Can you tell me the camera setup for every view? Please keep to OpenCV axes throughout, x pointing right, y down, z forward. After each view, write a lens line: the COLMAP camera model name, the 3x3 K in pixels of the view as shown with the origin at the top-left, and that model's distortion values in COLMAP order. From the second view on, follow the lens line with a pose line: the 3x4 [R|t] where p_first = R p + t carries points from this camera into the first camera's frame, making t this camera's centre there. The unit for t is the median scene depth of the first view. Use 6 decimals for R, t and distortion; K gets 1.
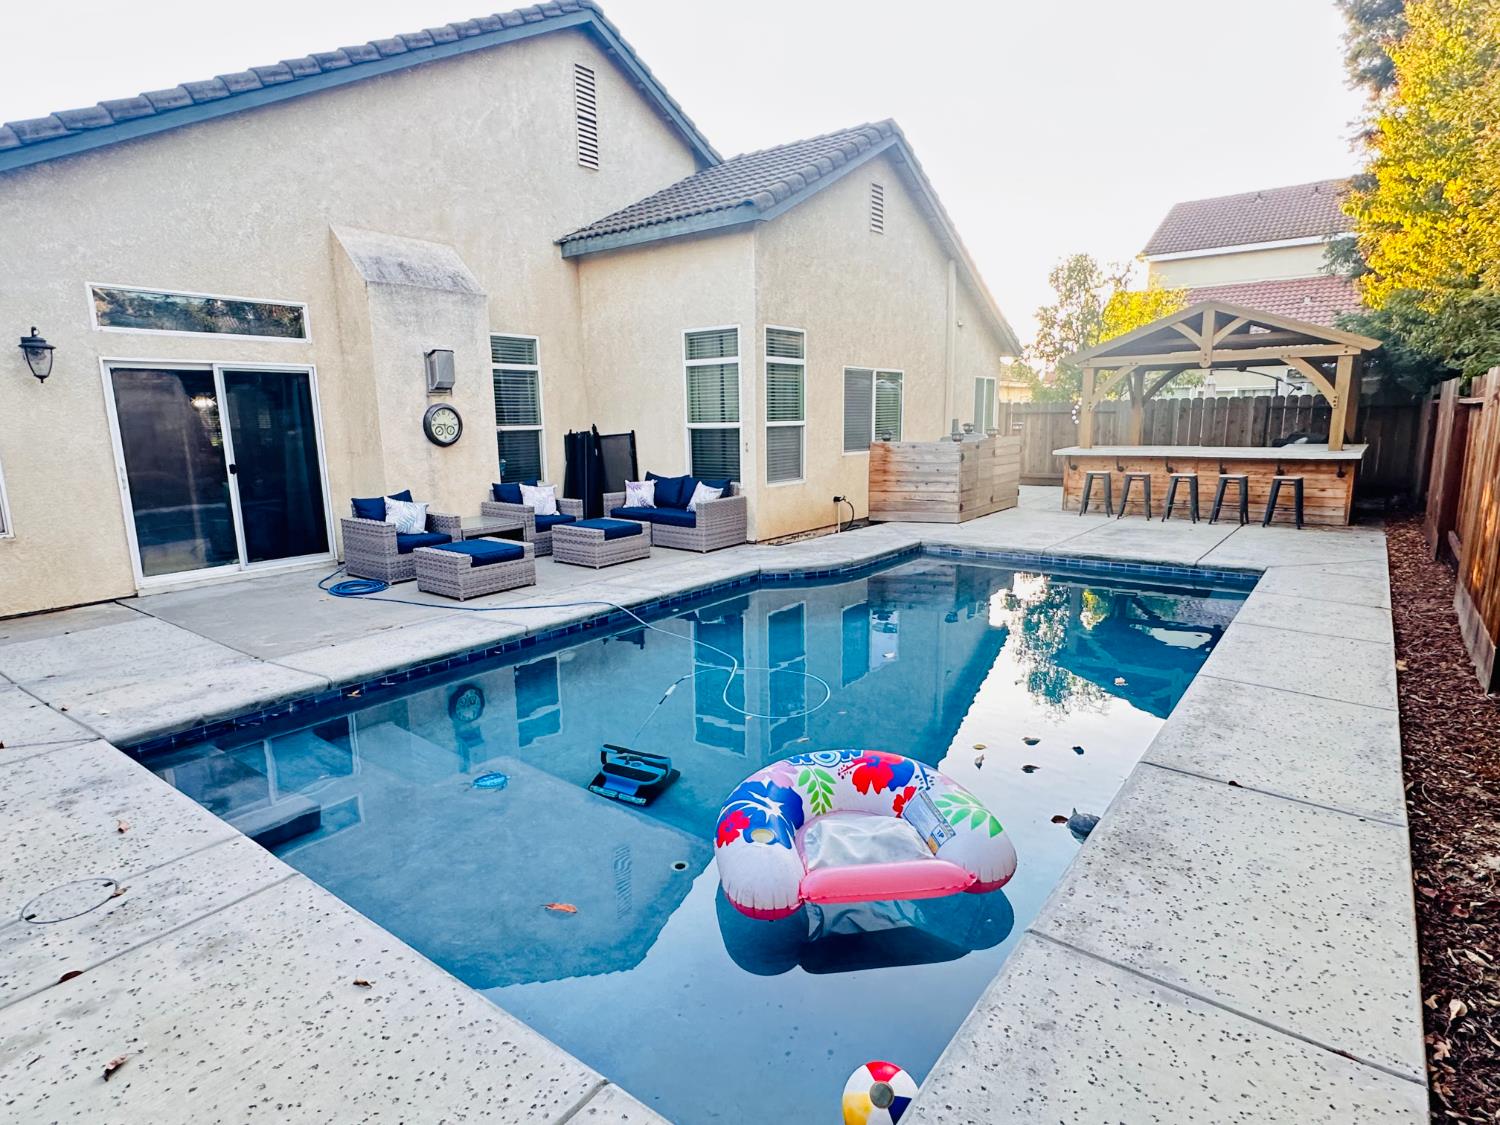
lens RADIAL K [[818.3, 0, 748.4], [0, 818.3, 568.6], [0, 0, 1]] dist [-0.001727, -0.000207]
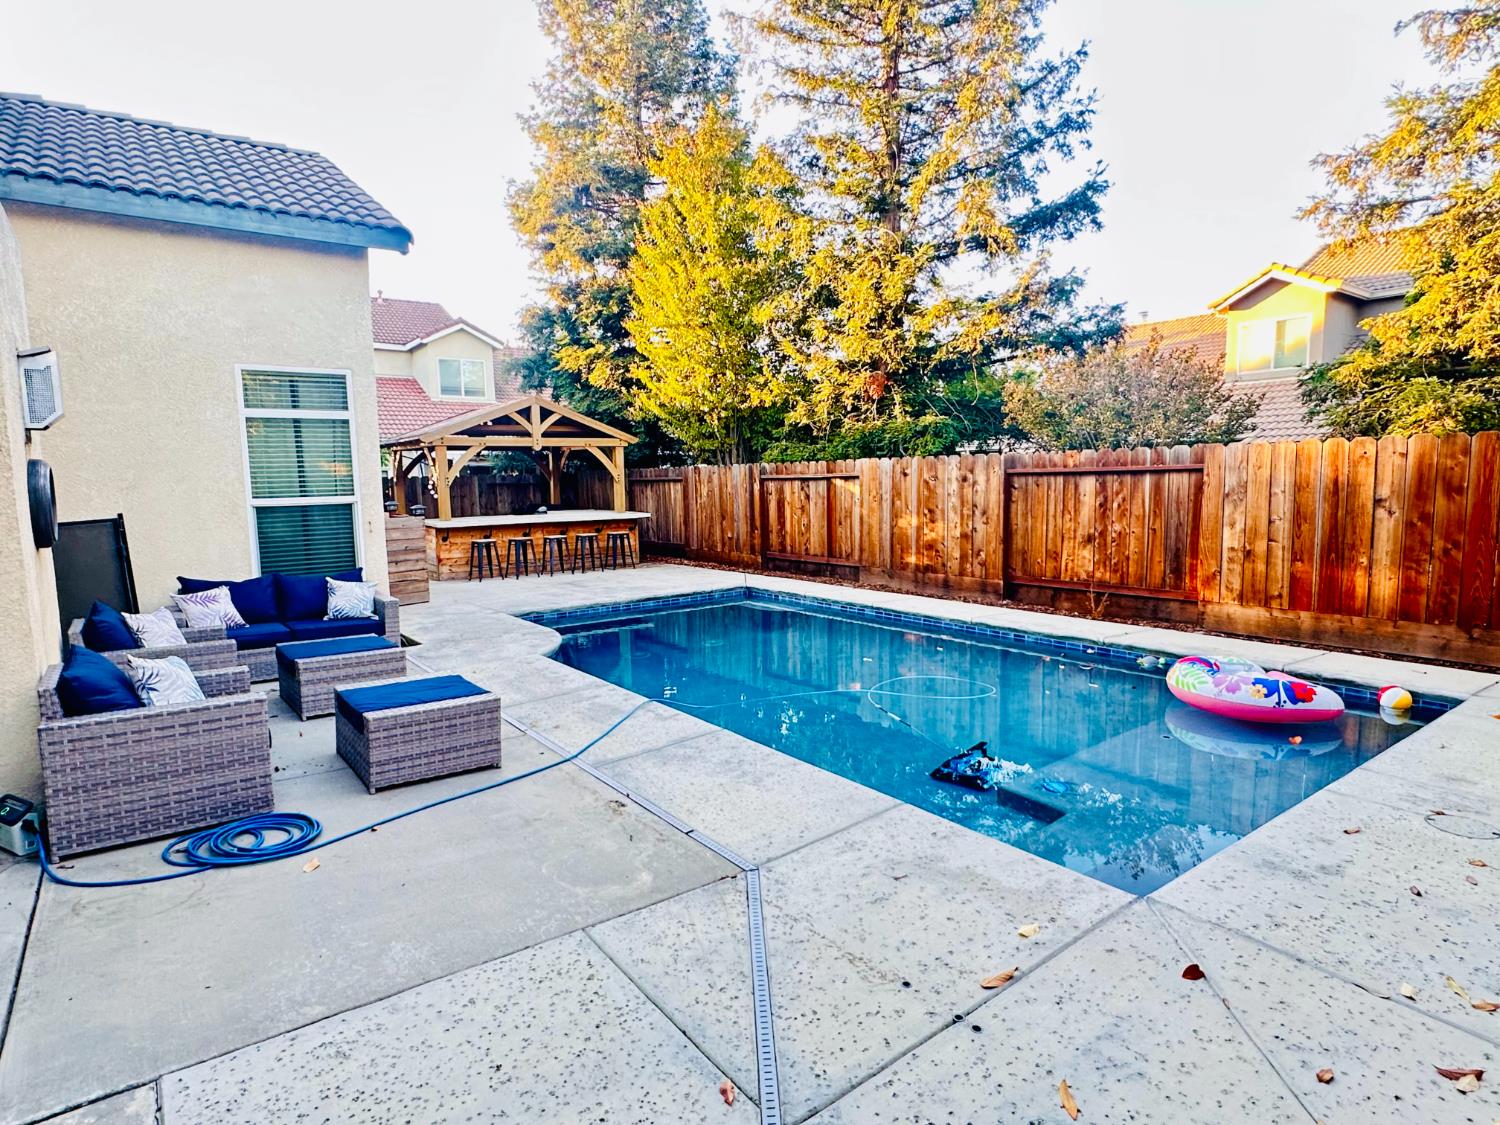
lens RADIAL K [[818.3, 0, 747.3], [0, 818.3, 562.0], [0, 0, 1]] dist [-0.001727, -0.000207]
pose [[0.286892, -0.087403, 0.953967, -0.624473], [0.191646, 0.980934, 0.032239, -0.070169], [-0.938597, 0.173575, 0.298173, 0.426006]]
